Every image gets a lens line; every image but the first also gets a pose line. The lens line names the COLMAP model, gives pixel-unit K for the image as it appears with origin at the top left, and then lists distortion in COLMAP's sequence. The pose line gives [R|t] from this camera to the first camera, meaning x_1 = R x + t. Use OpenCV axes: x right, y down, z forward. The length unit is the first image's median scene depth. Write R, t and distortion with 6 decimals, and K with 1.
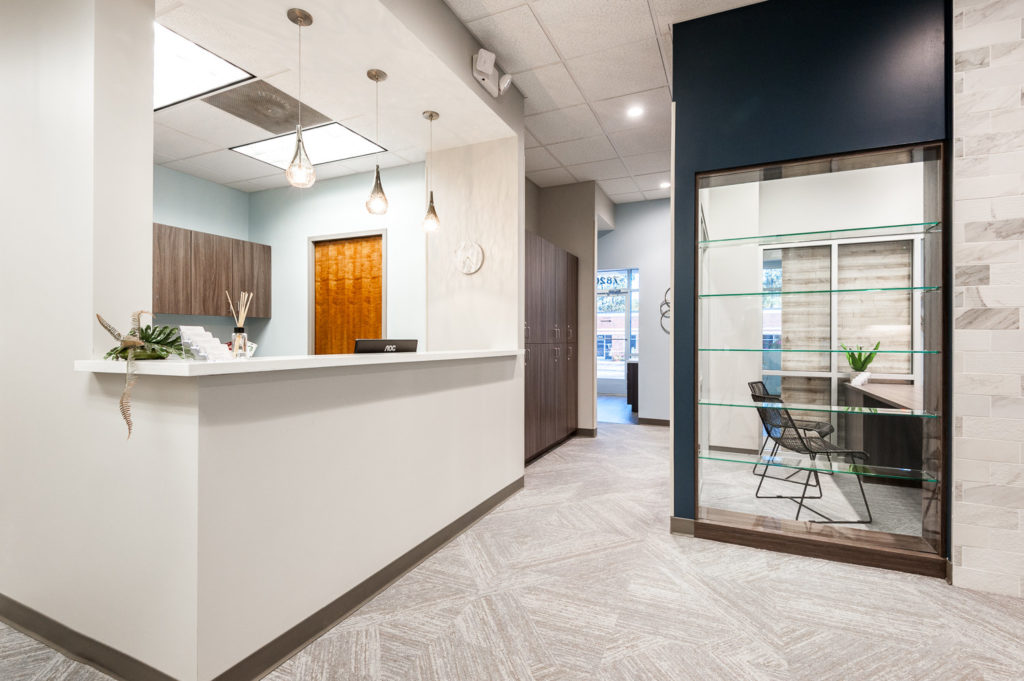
lens RADIAL K [[479.3, 0, 512.0], [0, 479.3, 340.5], [0, 0, 1]] dist [-0.000005, -0.000009]
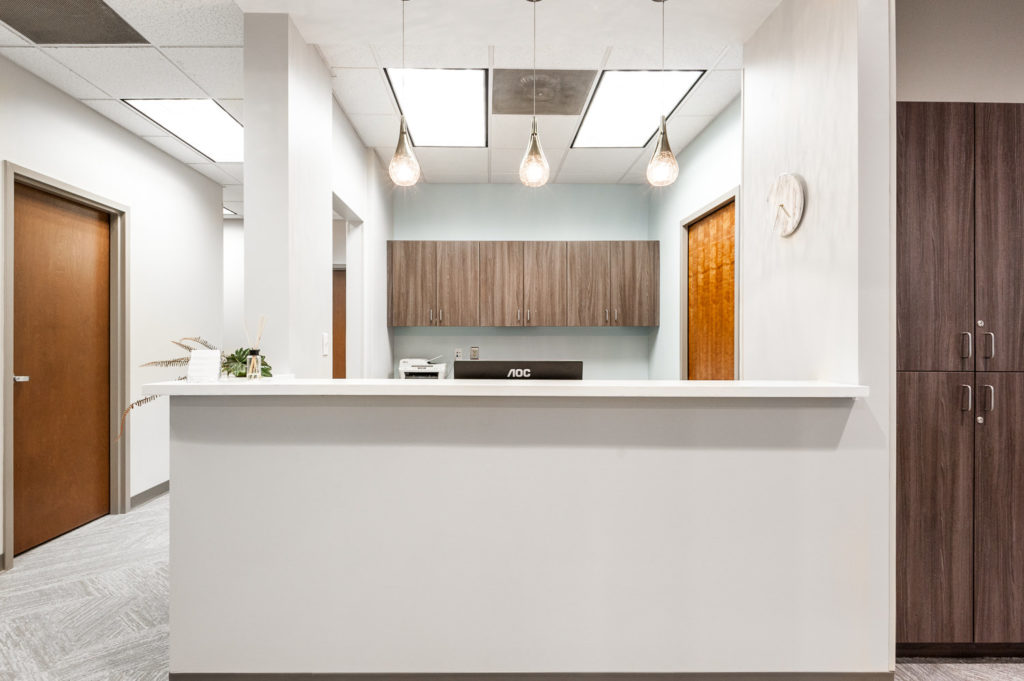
lens RADIAL K [[543.6, 0, 512.0], [0, 543.6, 340.5], [0, 0, 1]] dist [0.005260, 0.000753]
pose [[0.410746, -0.006010, -0.911730, 0.355183], [-0.001094, 0.999974, -0.007085, -0.019557], [0.911749, 0.003908, 0.410729, 0.505984]]
